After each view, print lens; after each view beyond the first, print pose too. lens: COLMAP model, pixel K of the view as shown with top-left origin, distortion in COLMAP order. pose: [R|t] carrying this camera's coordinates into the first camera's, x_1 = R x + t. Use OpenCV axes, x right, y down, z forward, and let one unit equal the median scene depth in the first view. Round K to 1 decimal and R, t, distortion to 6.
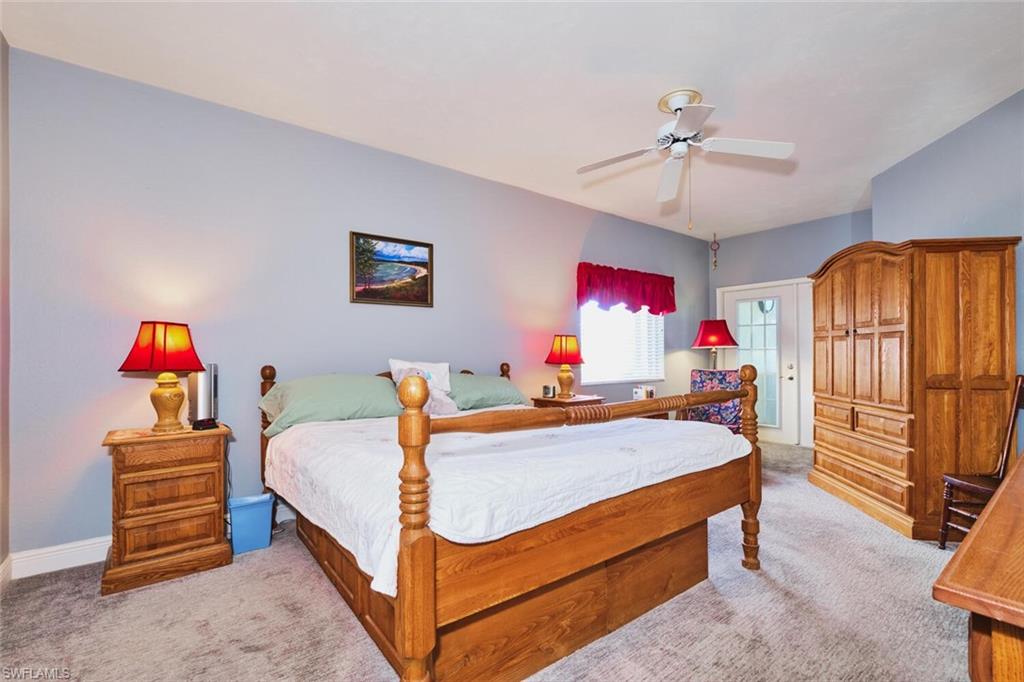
lens RADIAL K [[457.0, 0, 509.4], [0, 457.0, 349.7], [0, 0, 1]] dist [-0.002382, -0.000102]
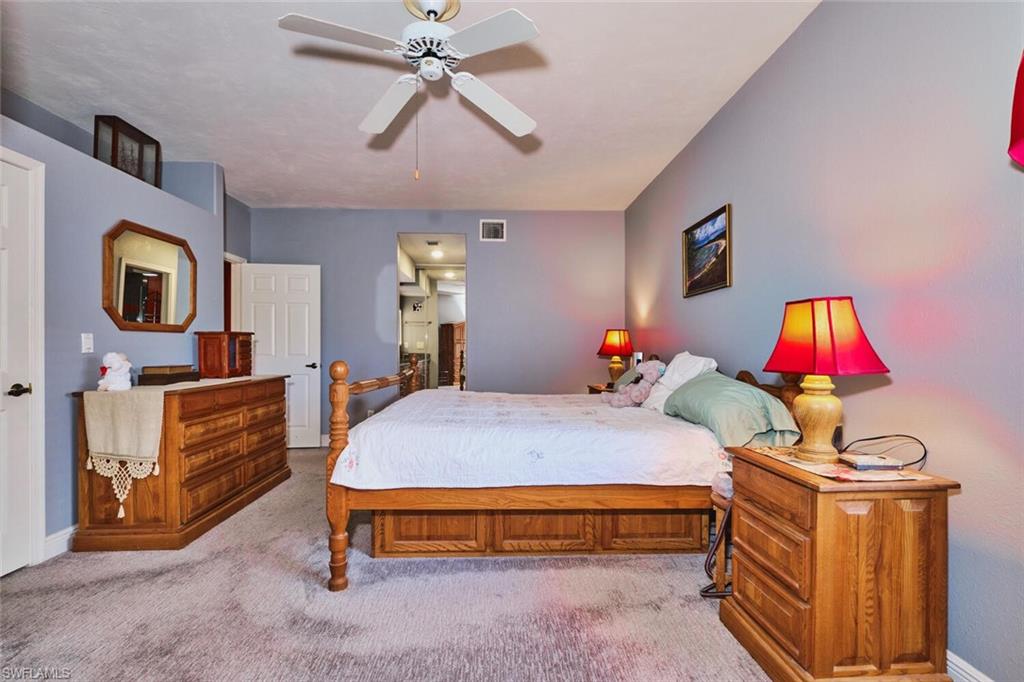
lens RADIAL K [[457.0, 0, 509.4], [0, 457.0, 349.7], [0, 0, 1]] dist [-0.002382, -0.000102]
pose [[-0.567630, 0.010366, -0.823219, 0.714546], [0.015785, 0.999874, 0.001706, 0.009569], [0.823133, -0.012026, -0.567722, 1.178743]]
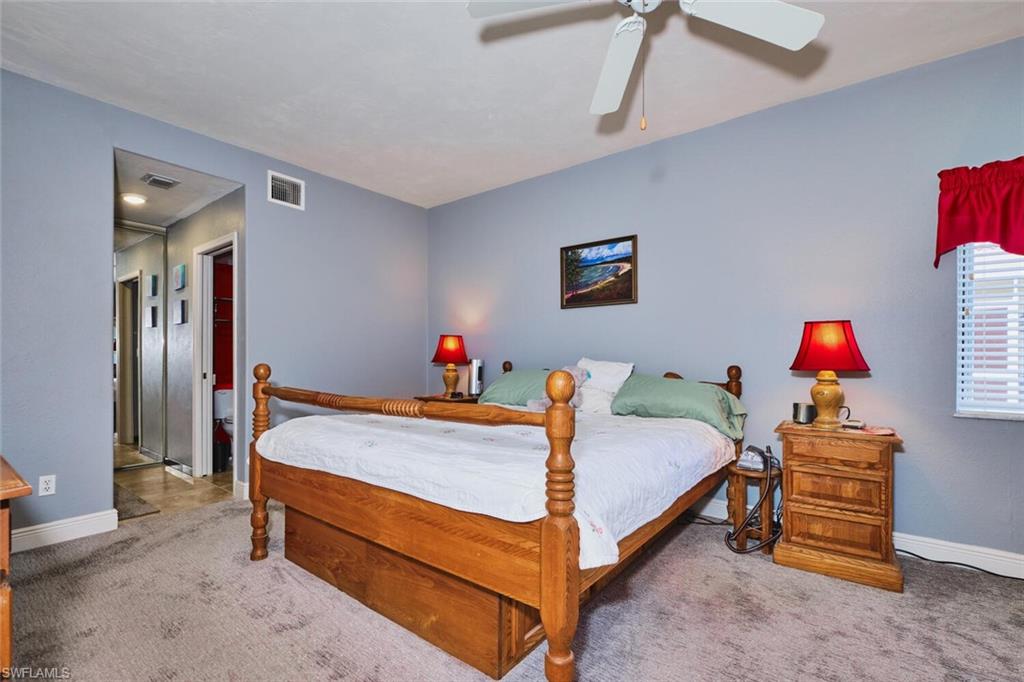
lens RADIAL K [[455.9, 0, 510.6], [0, 455.9, 354.9], [0, 0, 1]] dist [0.016330, 0.000082]
pose [[0.255574, 0.003099, -0.966785, 0.693356], [0.007628, 0.999957, 0.005222, 0.006705], [0.966759, -0.008710, 0.255539, 0.535073]]
